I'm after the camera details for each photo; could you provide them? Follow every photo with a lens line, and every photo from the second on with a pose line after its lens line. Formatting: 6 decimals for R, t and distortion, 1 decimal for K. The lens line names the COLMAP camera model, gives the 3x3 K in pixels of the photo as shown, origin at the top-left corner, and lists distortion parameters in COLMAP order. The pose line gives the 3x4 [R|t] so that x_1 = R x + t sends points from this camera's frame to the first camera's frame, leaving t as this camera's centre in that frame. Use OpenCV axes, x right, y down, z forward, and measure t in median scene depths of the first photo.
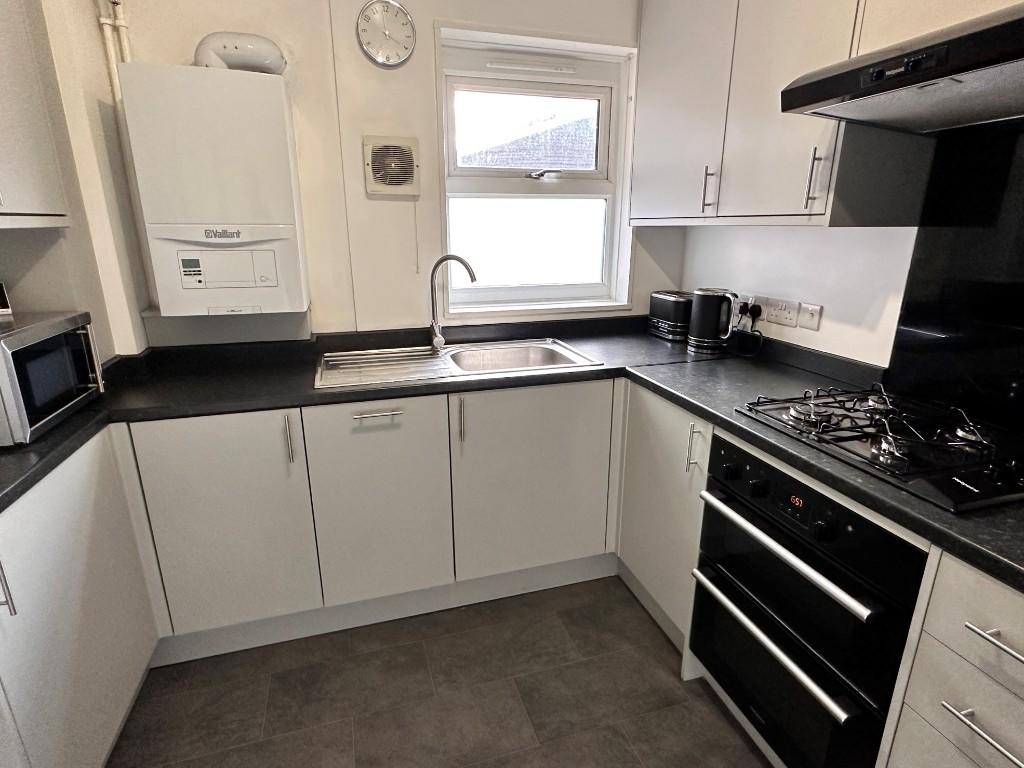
lens RADIAL K [[541.2, 0, 512.0], [0, 541.2, 384.0], [0, 0, 1]] dist [-0.004339, -0.000055]
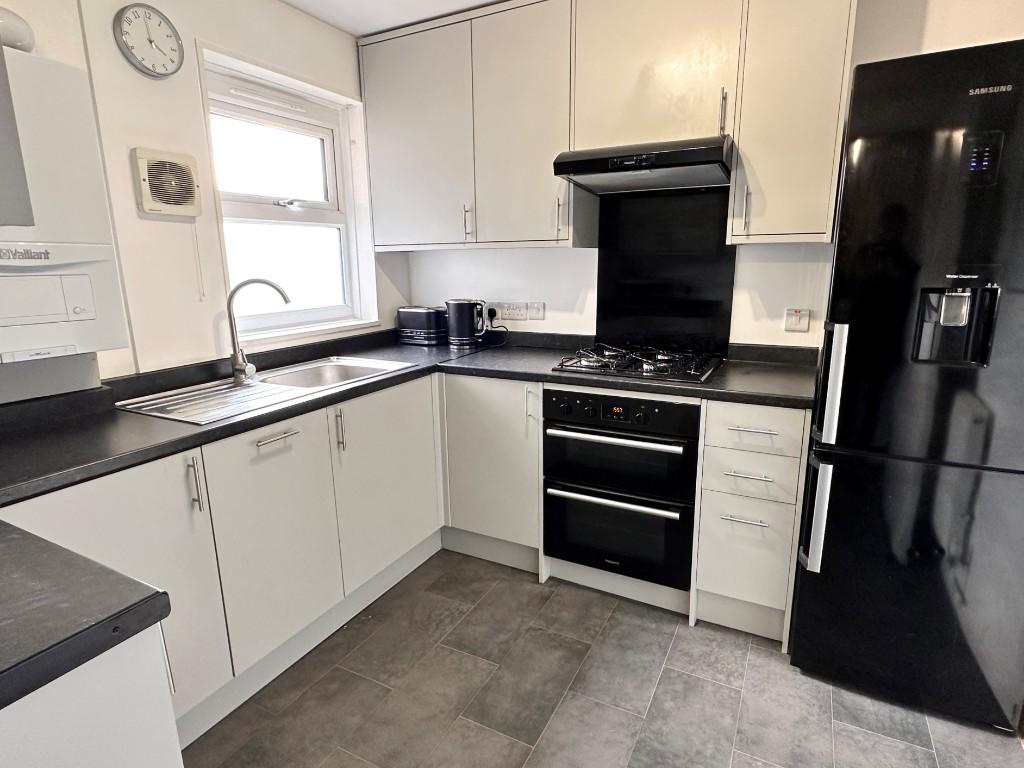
lens RADIAL K [[561.0, 0, 512.0], [0, 561.0, 384.0], [0, 0, 1]] dist [-0.017413, 0.000081]
pose [[0.701799, -0.159693, 0.694245, -0.520464], [0.210368, 0.977546, 0.012202, 0.031442], [-0.680606, 0.137484, 0.719635, -0.008006]]
